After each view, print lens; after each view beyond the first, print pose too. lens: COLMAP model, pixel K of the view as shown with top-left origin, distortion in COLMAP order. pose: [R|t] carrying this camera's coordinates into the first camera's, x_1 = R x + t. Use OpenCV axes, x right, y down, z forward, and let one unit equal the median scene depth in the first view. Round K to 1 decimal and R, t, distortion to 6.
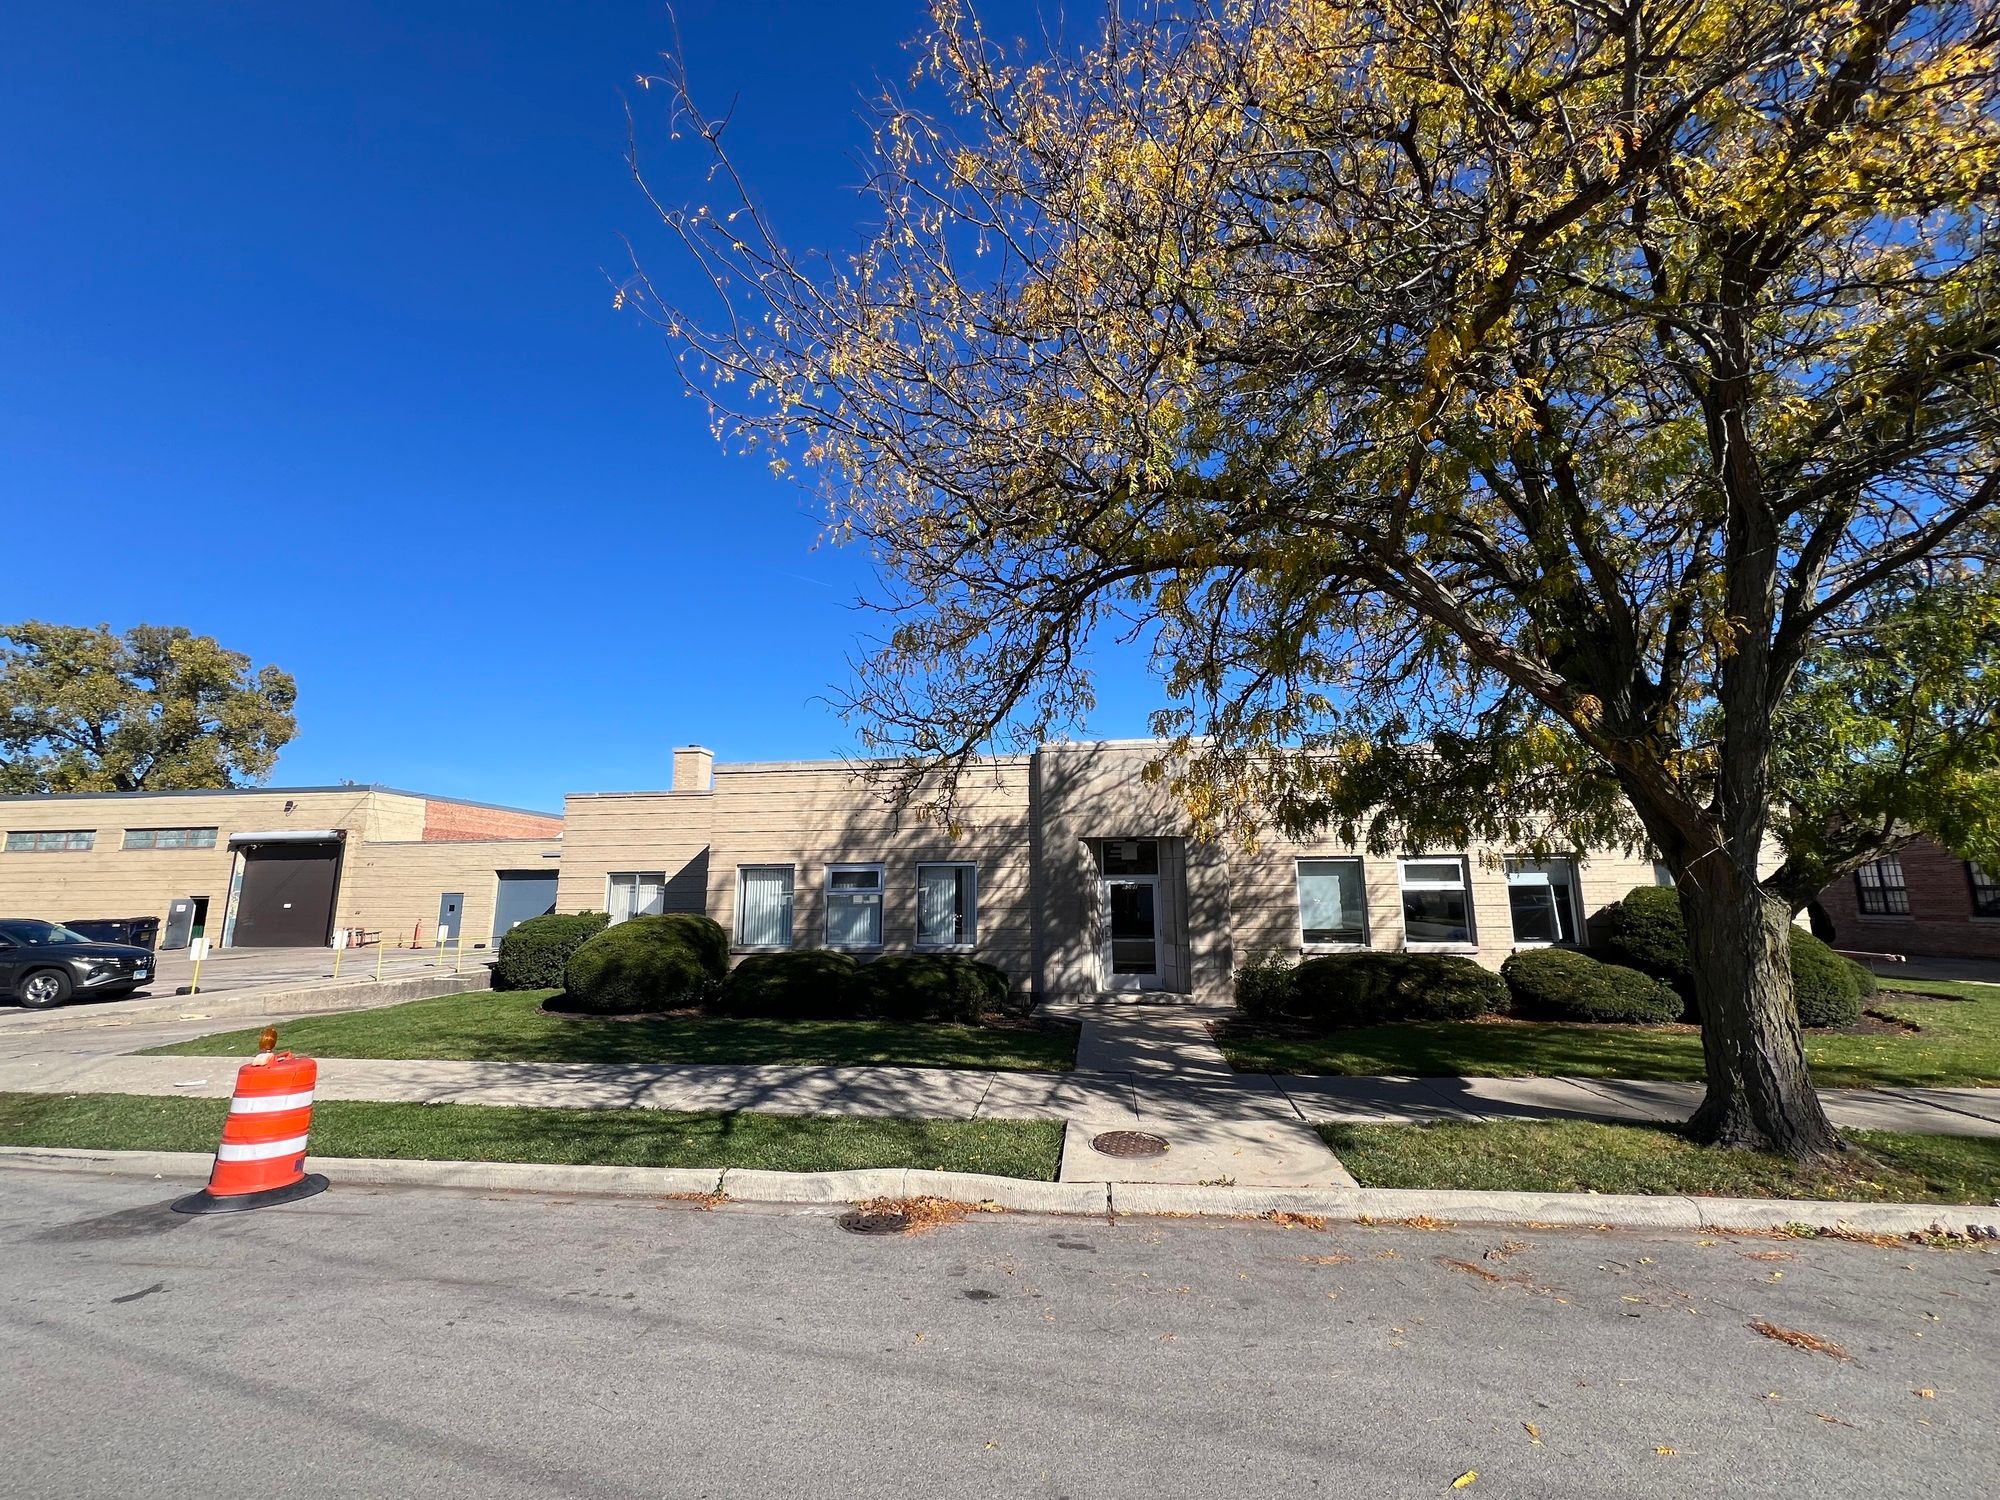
lens RADIAL K [[777.4, 0, 984.7], [0, 777.4, 751.9], [0, 0, 1]] dist [0.001577, -0.000914]
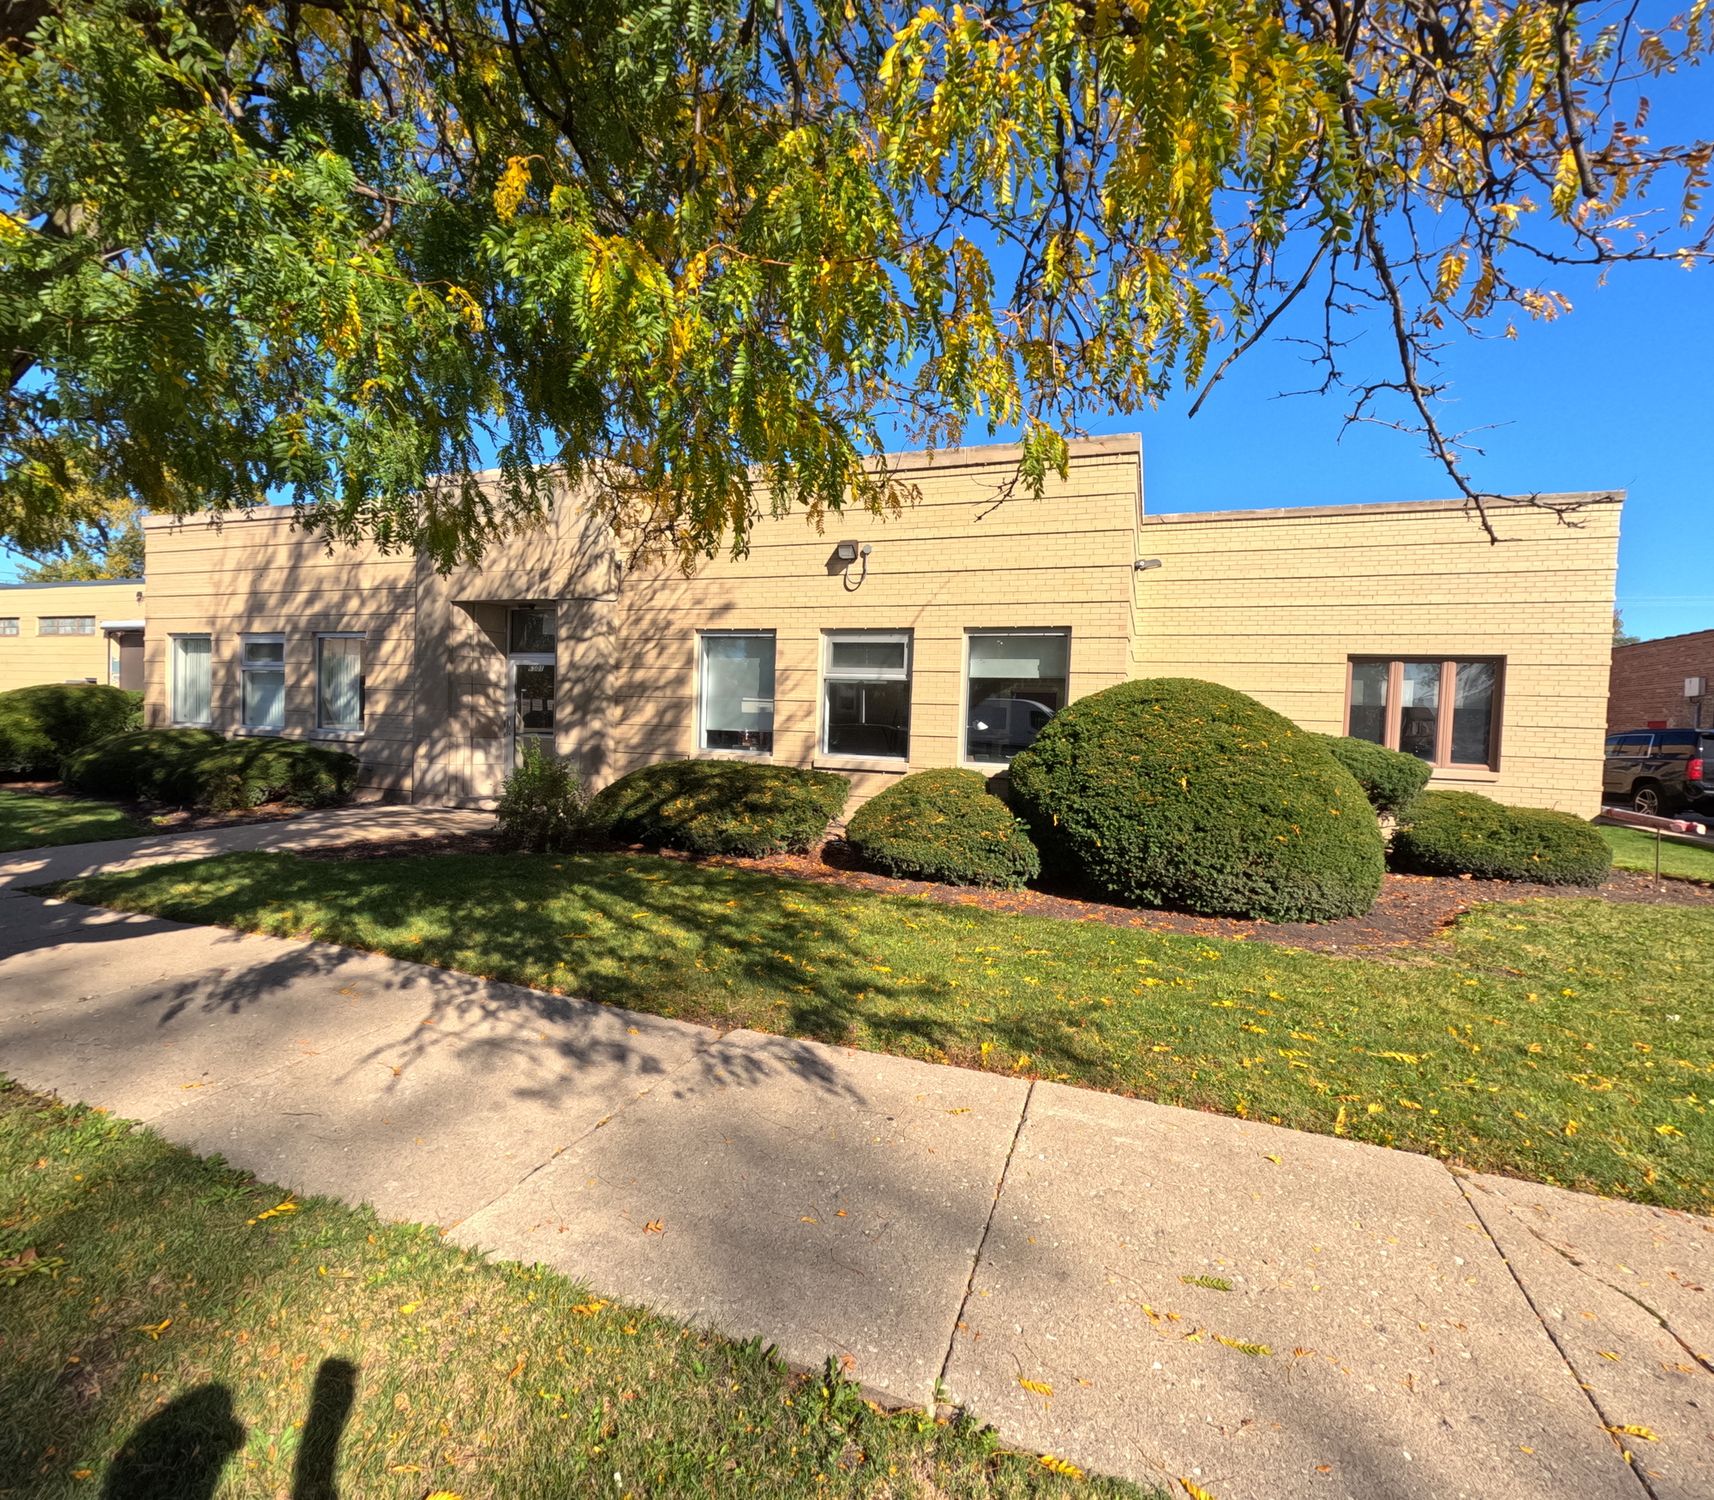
lens RADIAL K [[799.8, 0, 857.6], [0, 799.8, 742.7], [0, 0, 1]] dist [-0.002887, 0.000476]
pose [[0.972597, 0.047971, -0.227493, 0.719364], [0.000096, 0.978399, 0.206725, 0.085187], [0.232496, -0.201082, 0.951584, 0.318248]]
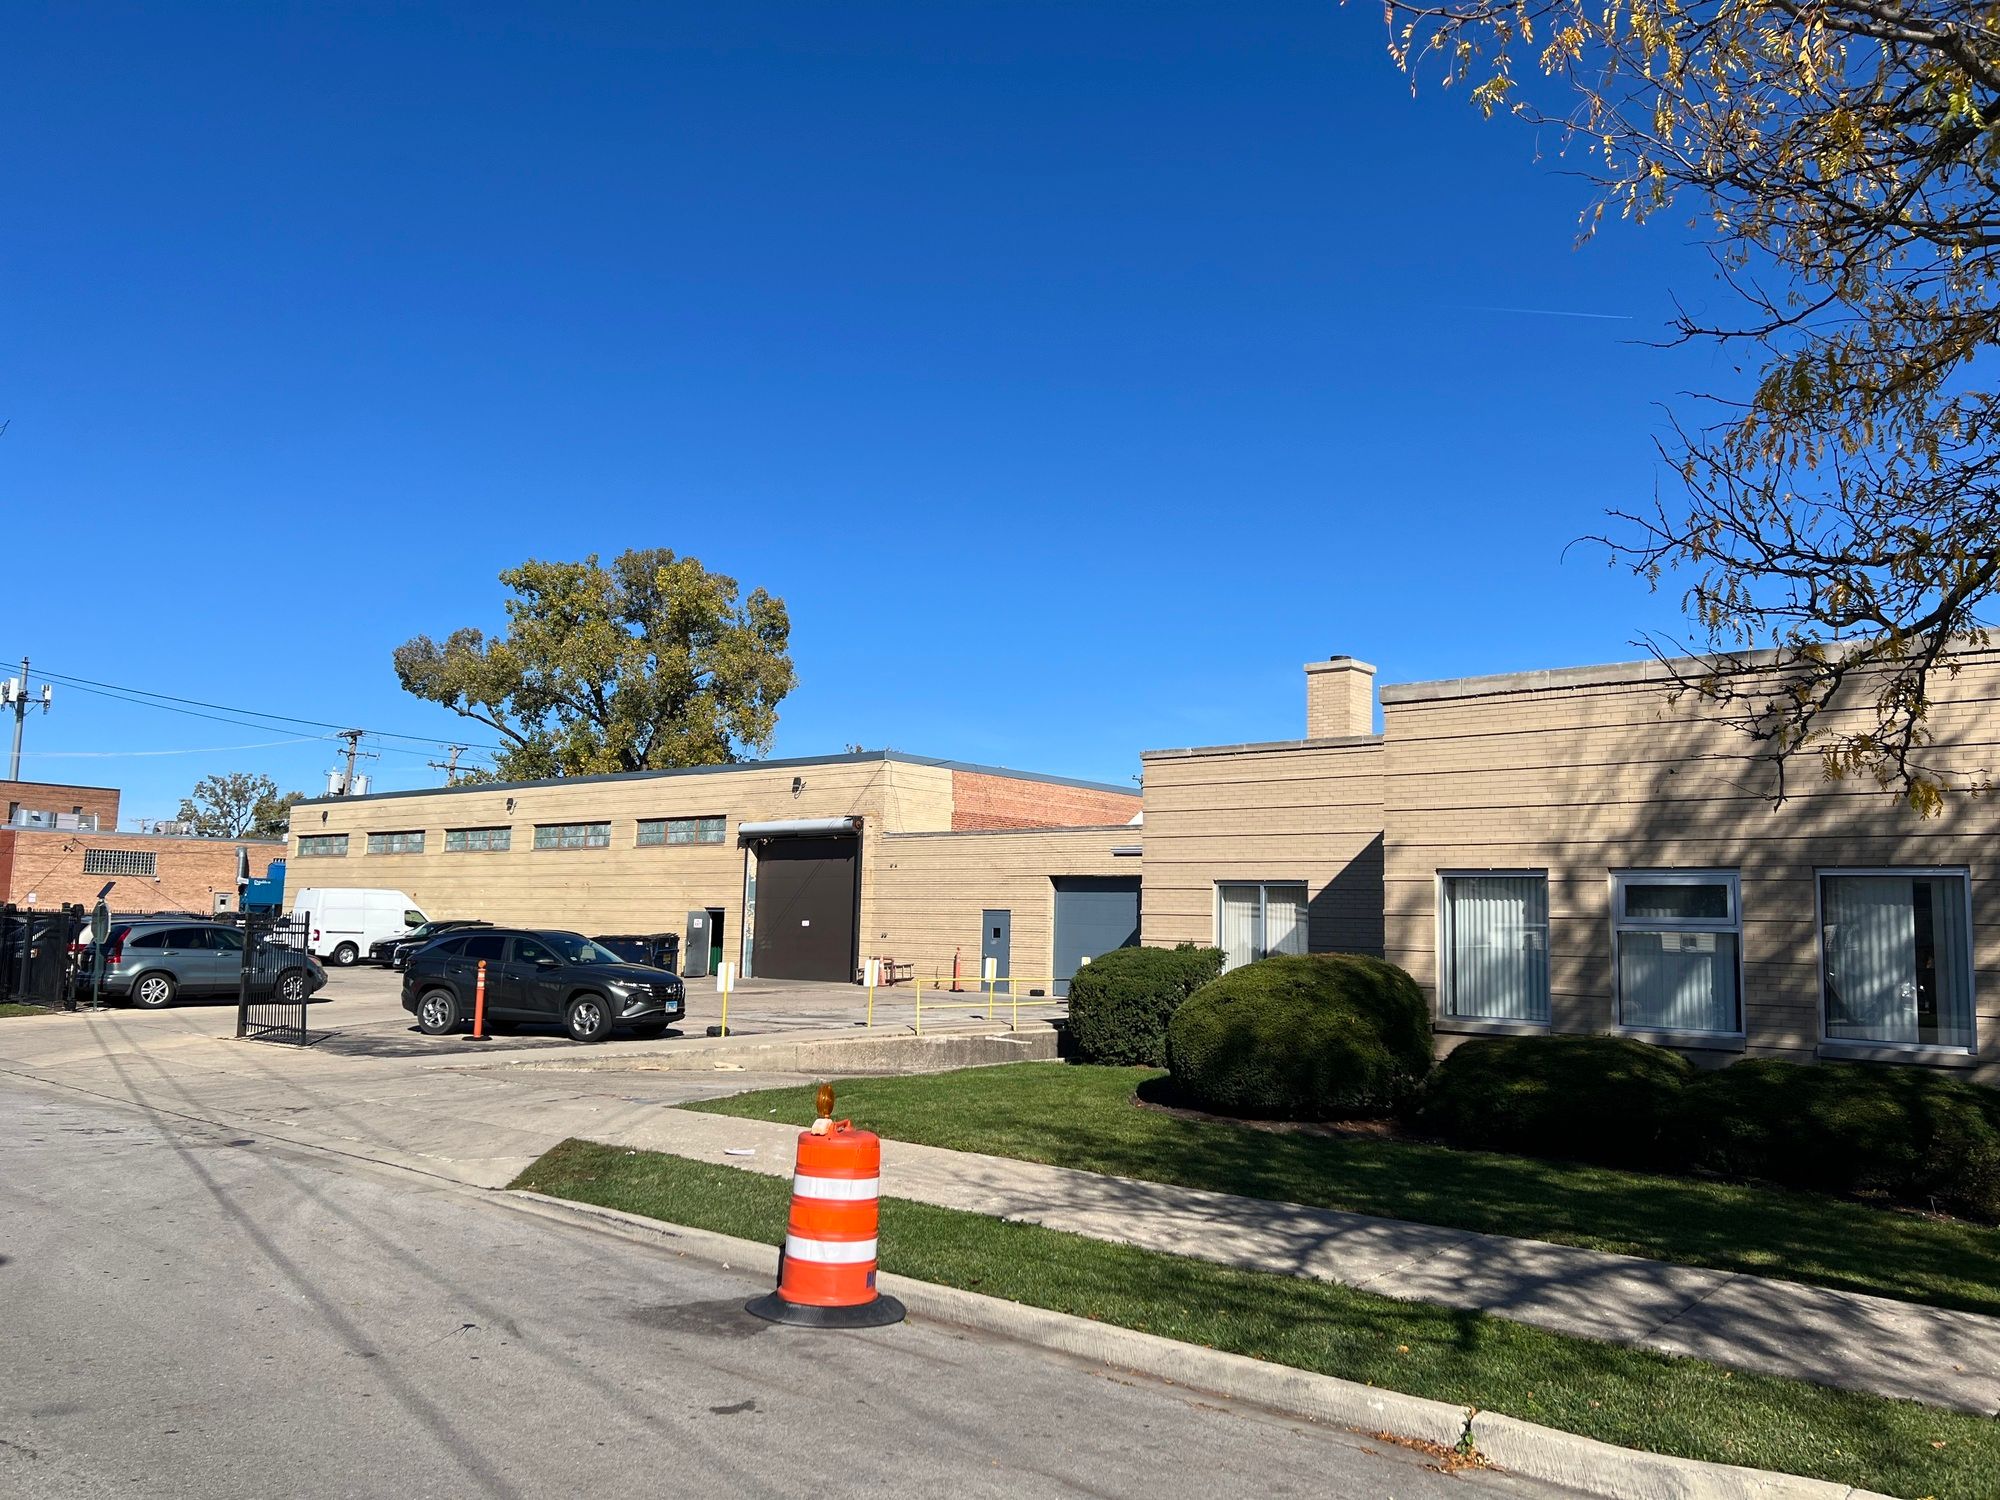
lens RADIAL K [[1452.3, 0, 1019.1], [0, 1452.3, 760.8], [0, 0, 1]] dist [0.068757, -0.073844]
pose [[0.839829, -0.034868, -0.541731, -0.008369], [0.071566, 0.996336, 0.046819, 0.001410], [0.538114, -0.078090, 0.839247, -0.006997]]
